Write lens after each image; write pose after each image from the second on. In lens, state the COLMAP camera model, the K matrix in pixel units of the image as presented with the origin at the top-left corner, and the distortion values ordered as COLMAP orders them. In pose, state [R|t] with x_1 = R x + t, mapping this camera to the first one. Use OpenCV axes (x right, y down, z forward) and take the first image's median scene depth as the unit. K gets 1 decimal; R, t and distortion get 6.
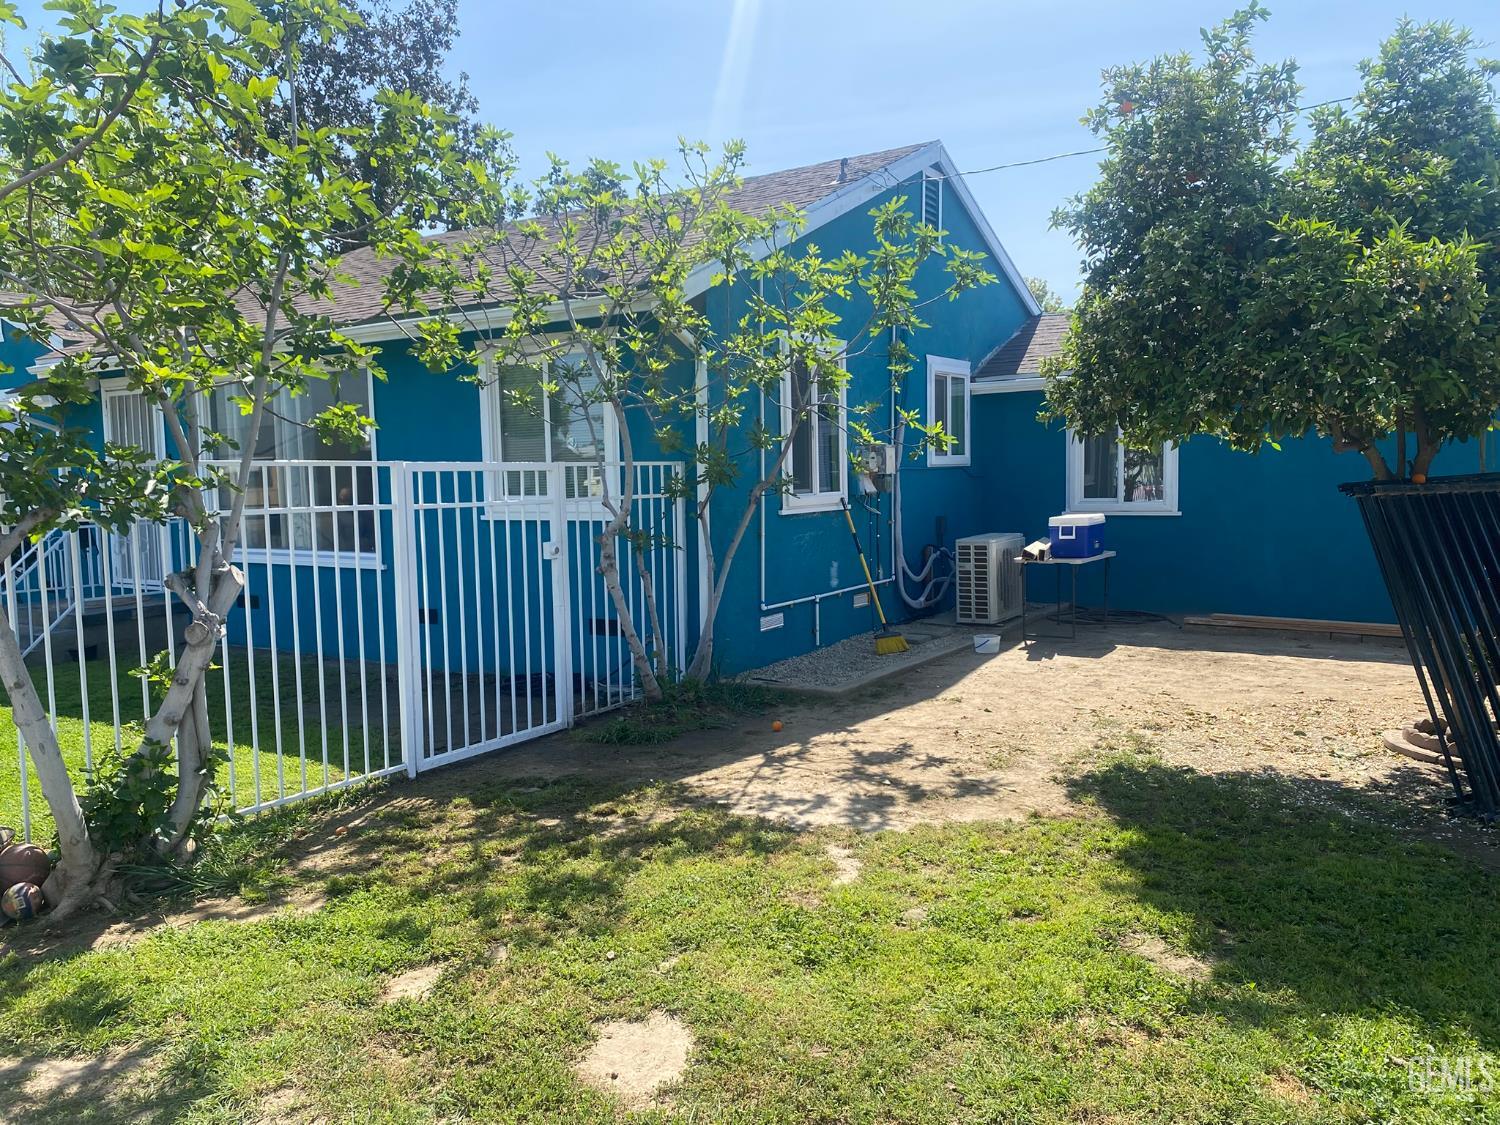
lens RADIAL K [[1143.5, 0, 747.0], [0, 1143.5, 571.6], [0, 0, 1]] dist [0.029052, -0.024755]
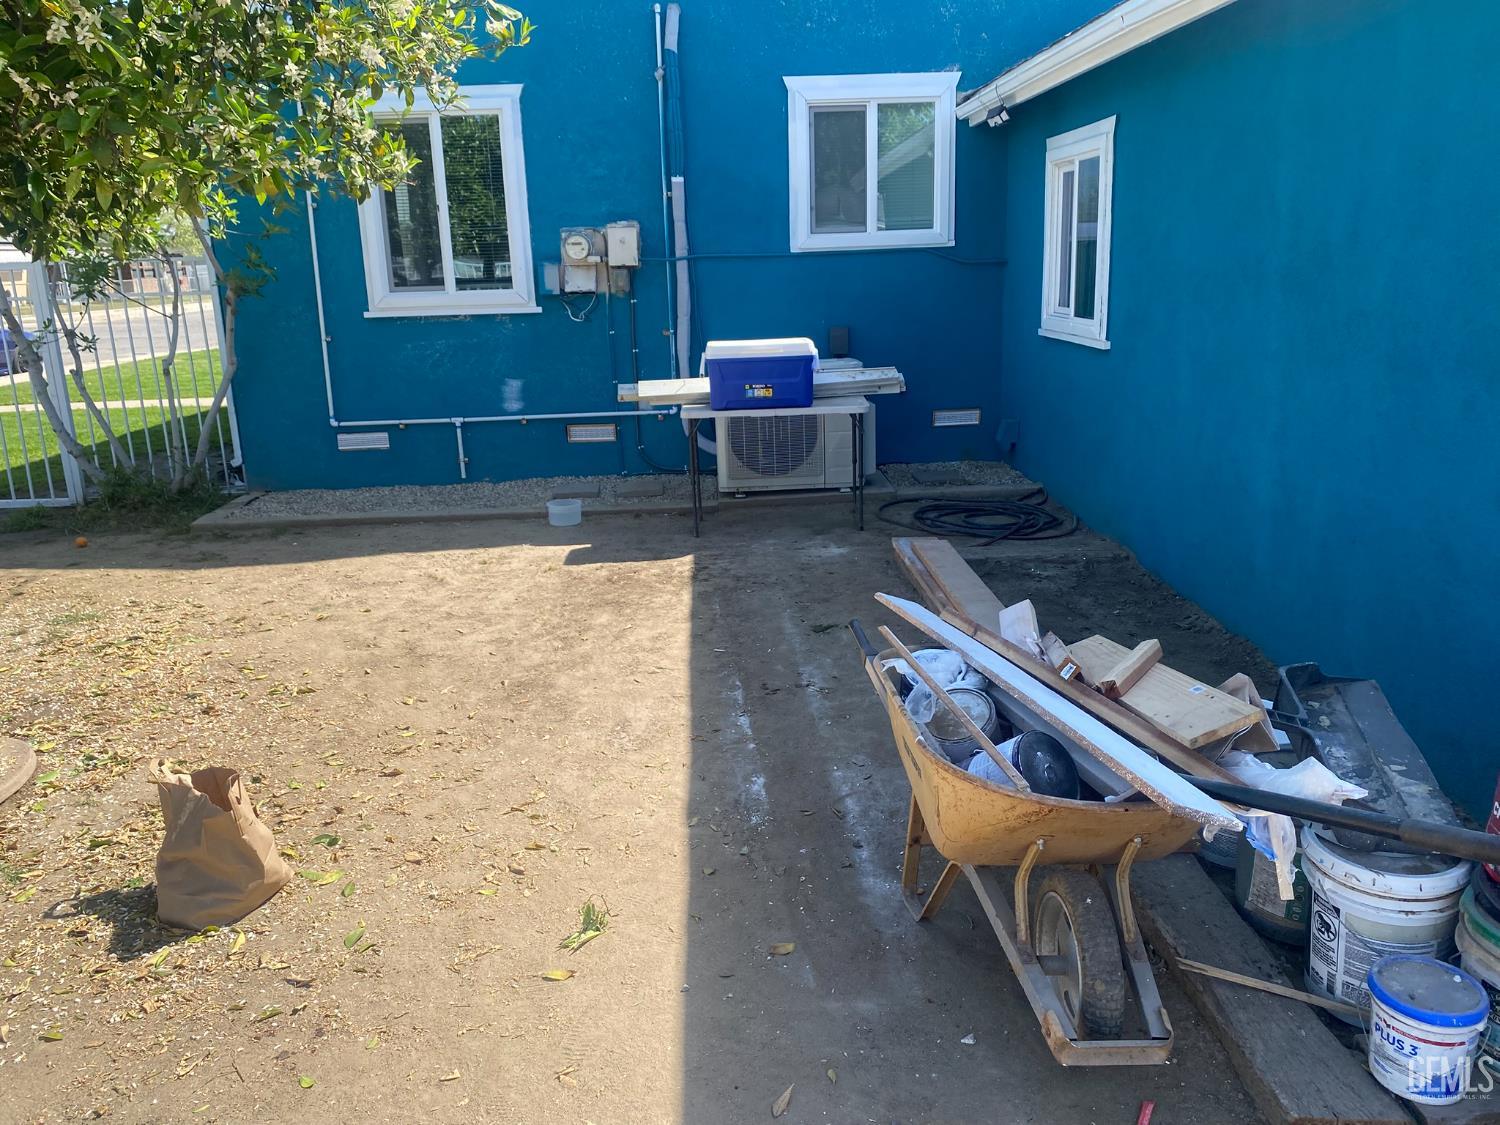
lens RADIAL K [[1143.5, 0, 756.6], [0, 1143.5, 558.1], [0, 0, 1]] dist [0.029052, -0.024755]
pose [[0.578697, 0.214017, -0.786960, 0.862270], [-0.056314, 0.973136, 0.223237, -0.078299], [0.813596, -0.084870, 0.575203, 0.688703]]
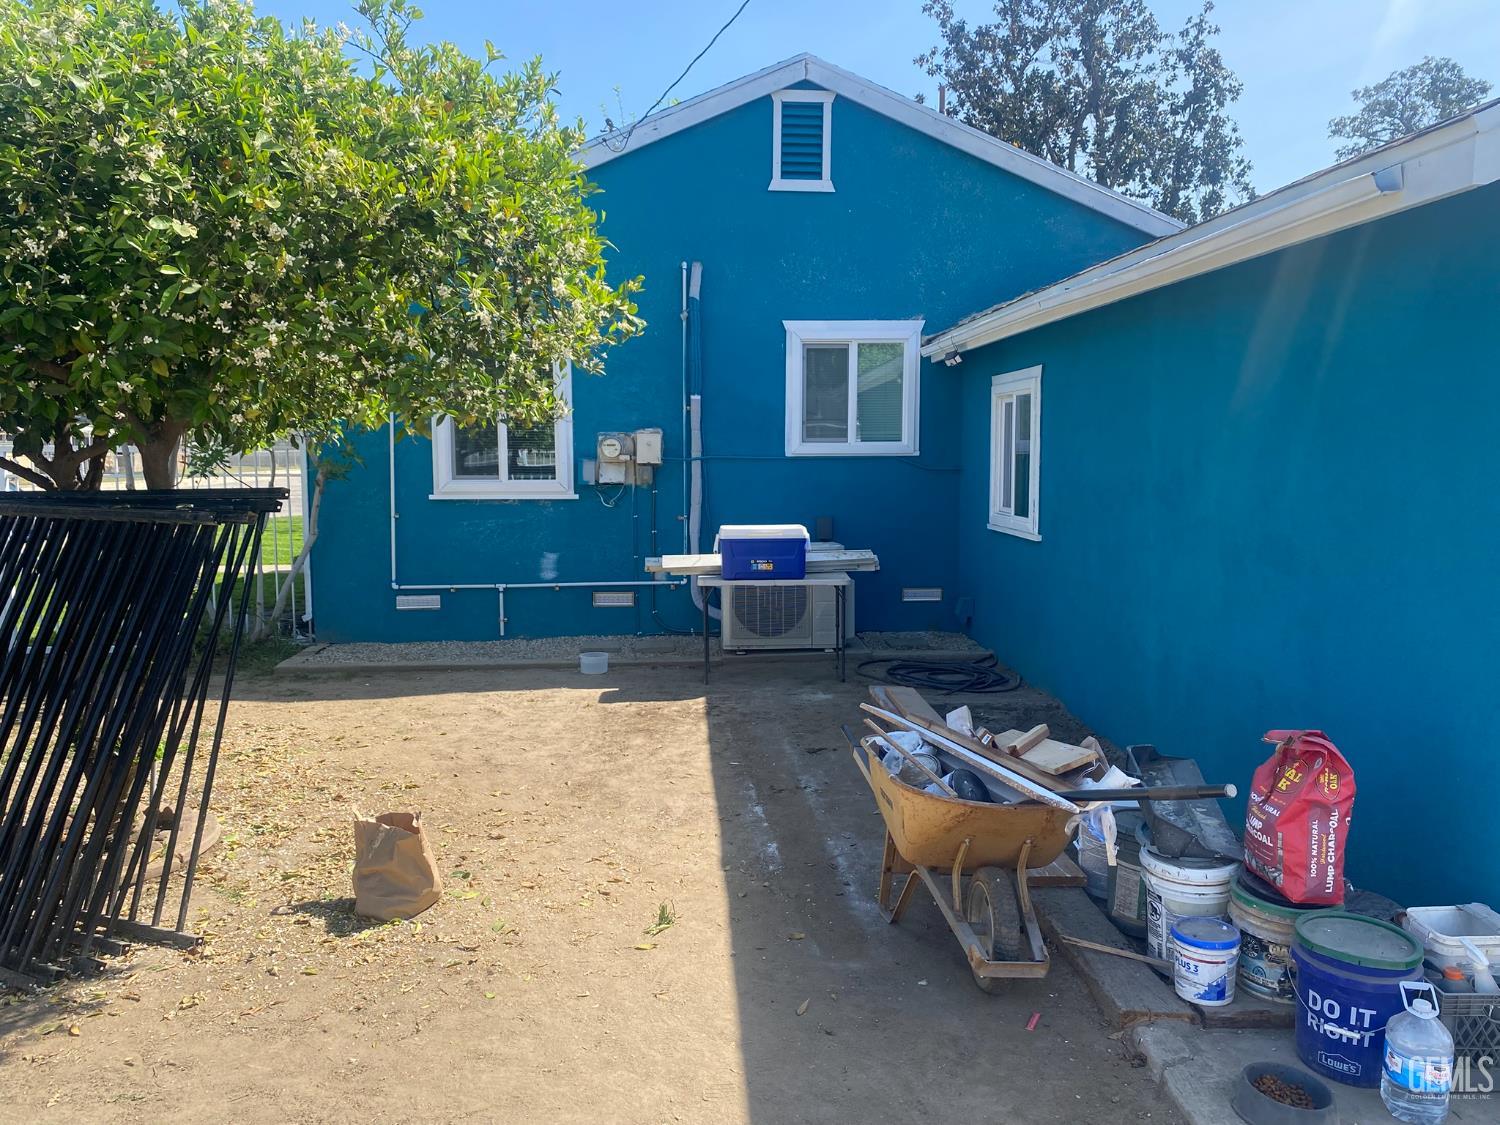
lens RADIAL K [[1143.5, 0, 757.9], [0, 1143.5, 551.4], [0, 0, 1]] dist [0.029052, -0.024755]
pose [[0.595925, 0.095692, -0.797318, 0.970977], [-0.084125, 0.994851, 0.056524, -0.081328], [0.798622, 0.033391, 0.600907, 0.584871]]
